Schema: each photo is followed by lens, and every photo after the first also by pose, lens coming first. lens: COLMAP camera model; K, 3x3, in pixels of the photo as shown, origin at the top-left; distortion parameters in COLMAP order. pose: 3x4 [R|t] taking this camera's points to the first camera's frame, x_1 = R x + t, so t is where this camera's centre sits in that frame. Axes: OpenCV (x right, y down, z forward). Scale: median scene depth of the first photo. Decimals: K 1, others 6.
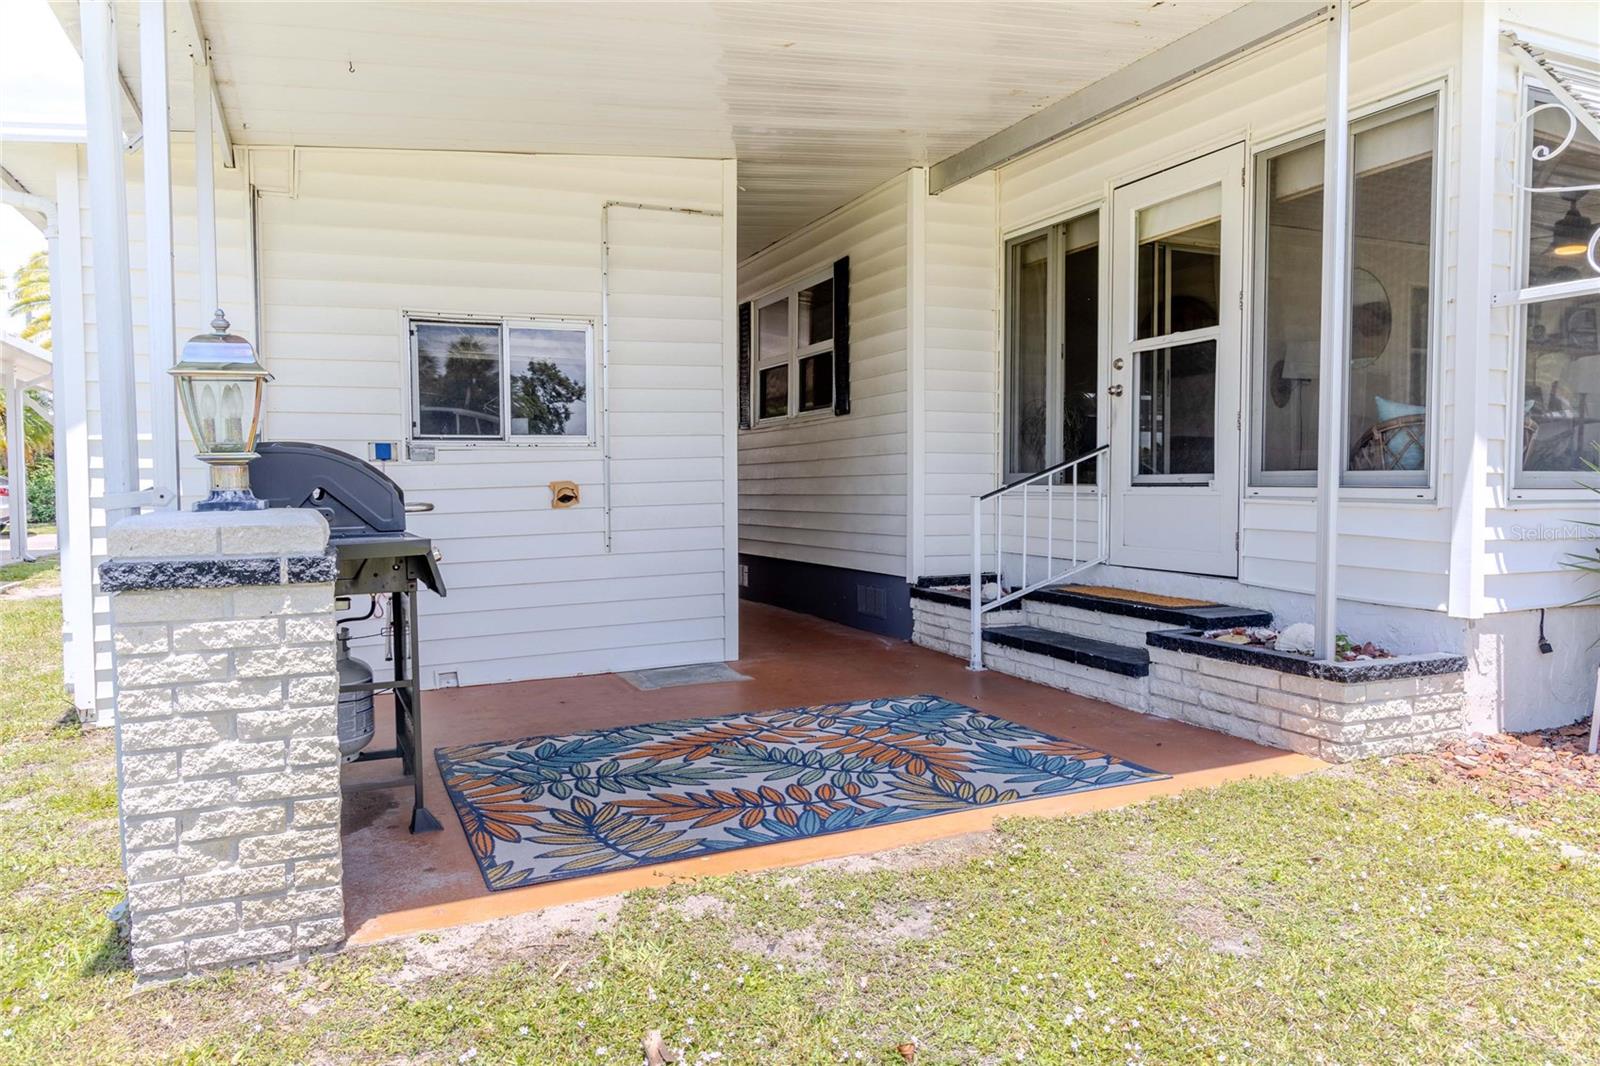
lens RADIAL K [[1074.4, 0, 809.1], [0, 1074.4, 529.5], [0, 0, 1]] dist [0.007405, -0.001726]
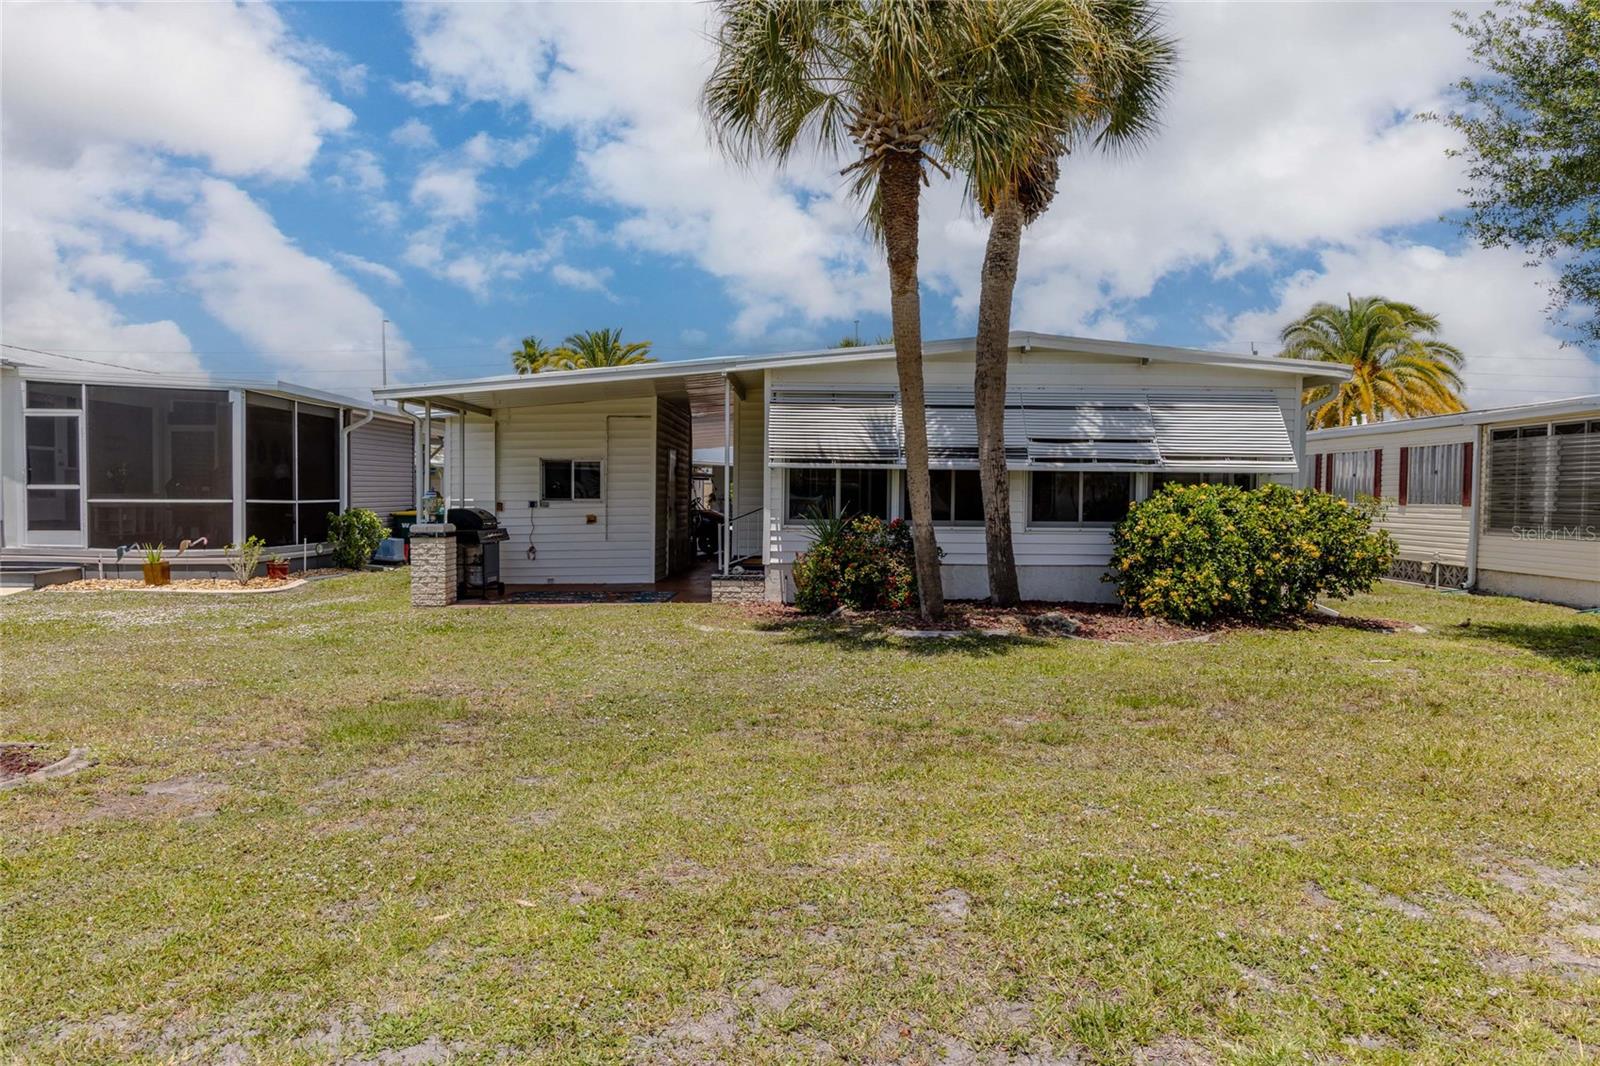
lens RADIAL K [[1074.4, 0, 809.1], [0, 1074.4, 529.5], [0, 0, 1]] dist [0.007405, -0.001726]
pose [[0.909579, 0.022179, -0.414938, 2.036443], [-0.028160, 0.999569, -0.008300, 0.001310], [0.414575, 0.019234, 0.909812, -1.855141]]
